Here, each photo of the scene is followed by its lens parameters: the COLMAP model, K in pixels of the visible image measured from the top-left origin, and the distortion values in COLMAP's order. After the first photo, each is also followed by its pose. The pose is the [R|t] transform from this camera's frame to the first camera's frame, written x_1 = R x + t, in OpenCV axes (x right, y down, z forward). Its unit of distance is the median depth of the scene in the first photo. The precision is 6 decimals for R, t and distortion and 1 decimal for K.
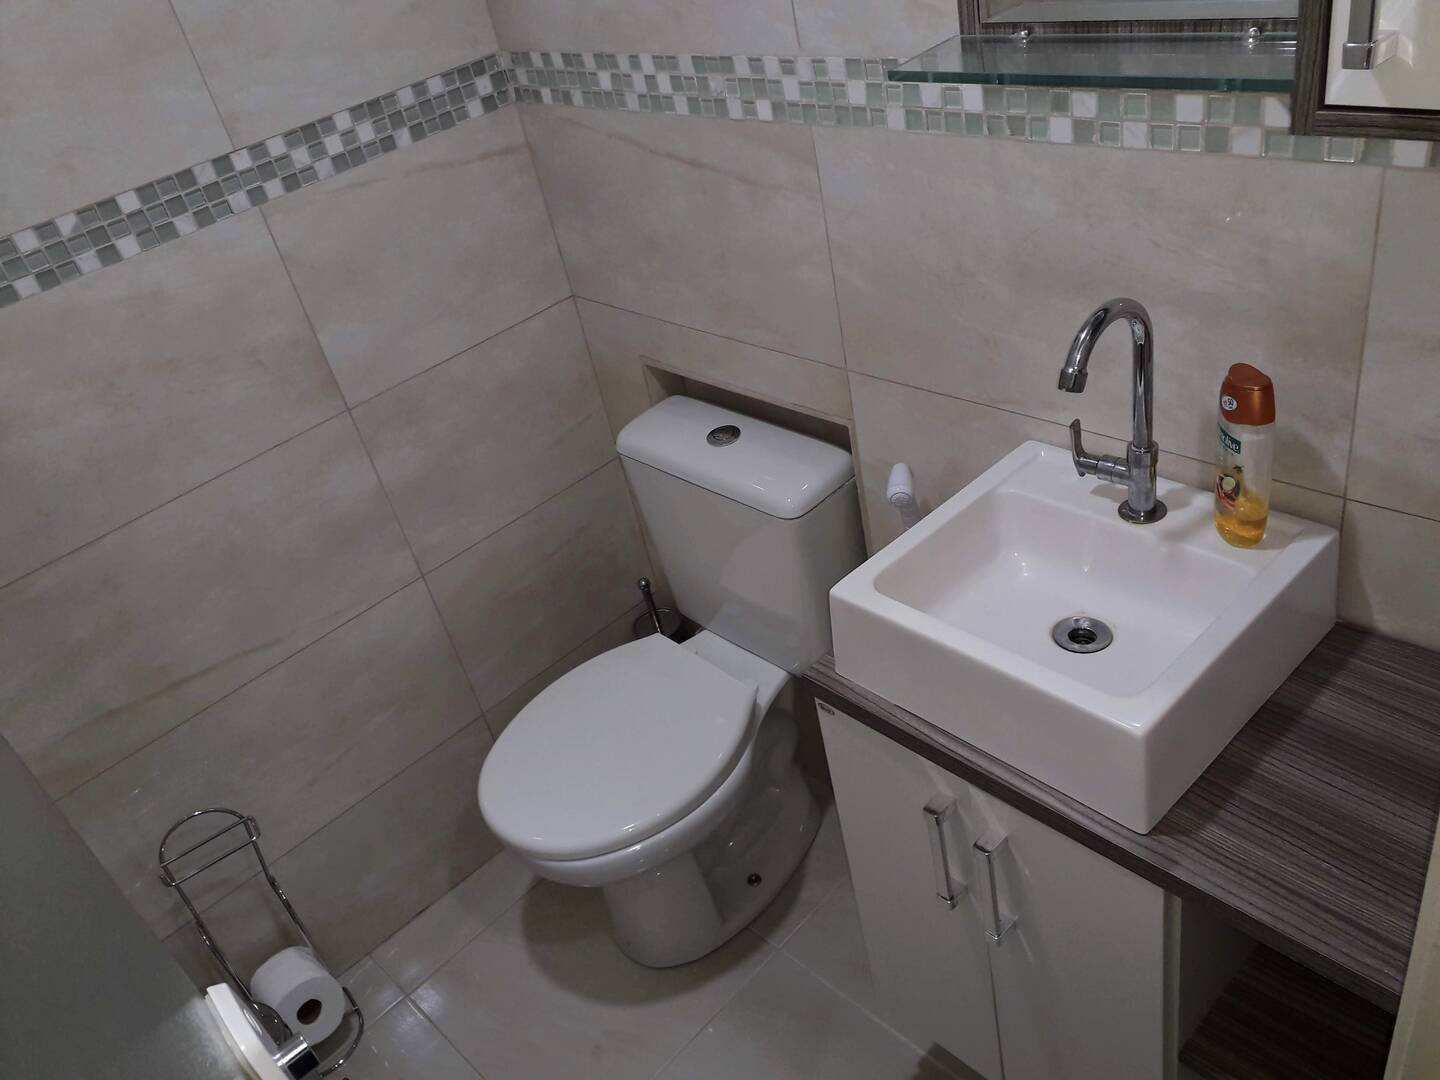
lens RADIAL K [[1160.6, 0, 701.6], [0, 1160.6, 545.4], [0, 0, 1]] dist [0.137572, -0.188390]
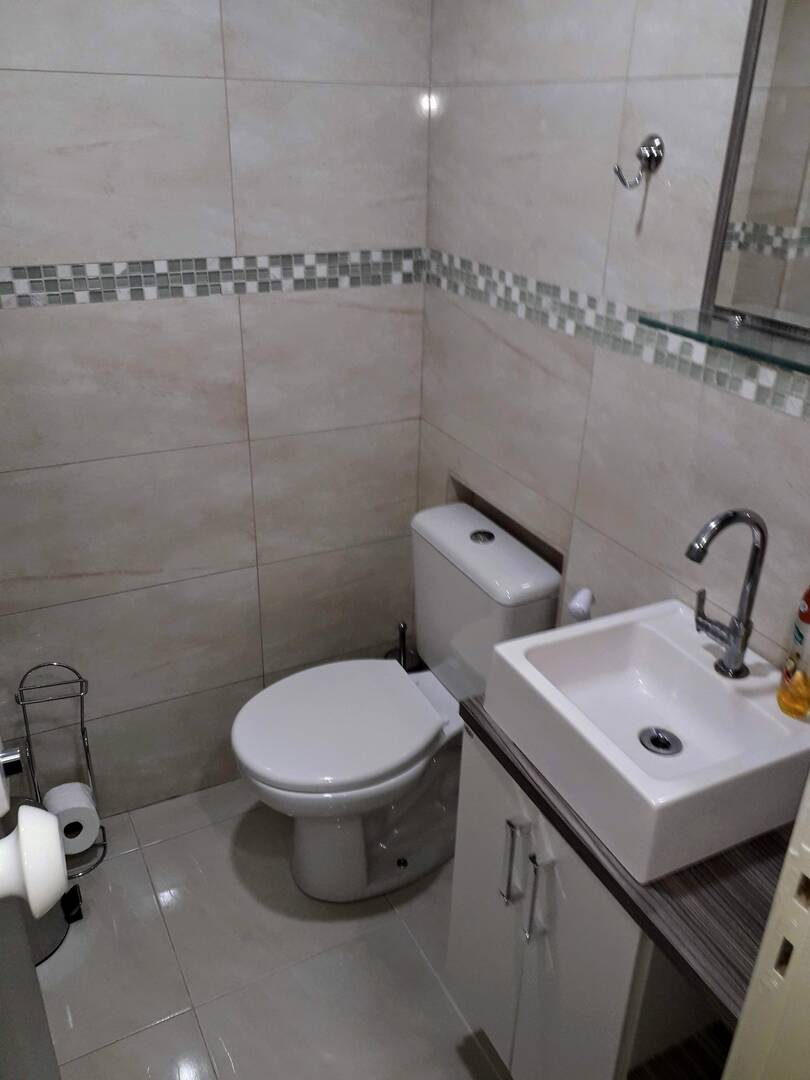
lens RADIAL K [[870.5, 0, 405.0], [0, 870.5, 540.0], [0, 0, 1]] dist [0.137572, -0.188390]
pose [[0.934479, 0.324704, -0.145999, 0.097473], [-0.339601, 0.936080, -0.091790, 0.041845], [0.106862, 0.135357, 0.985017, -0.052244]]
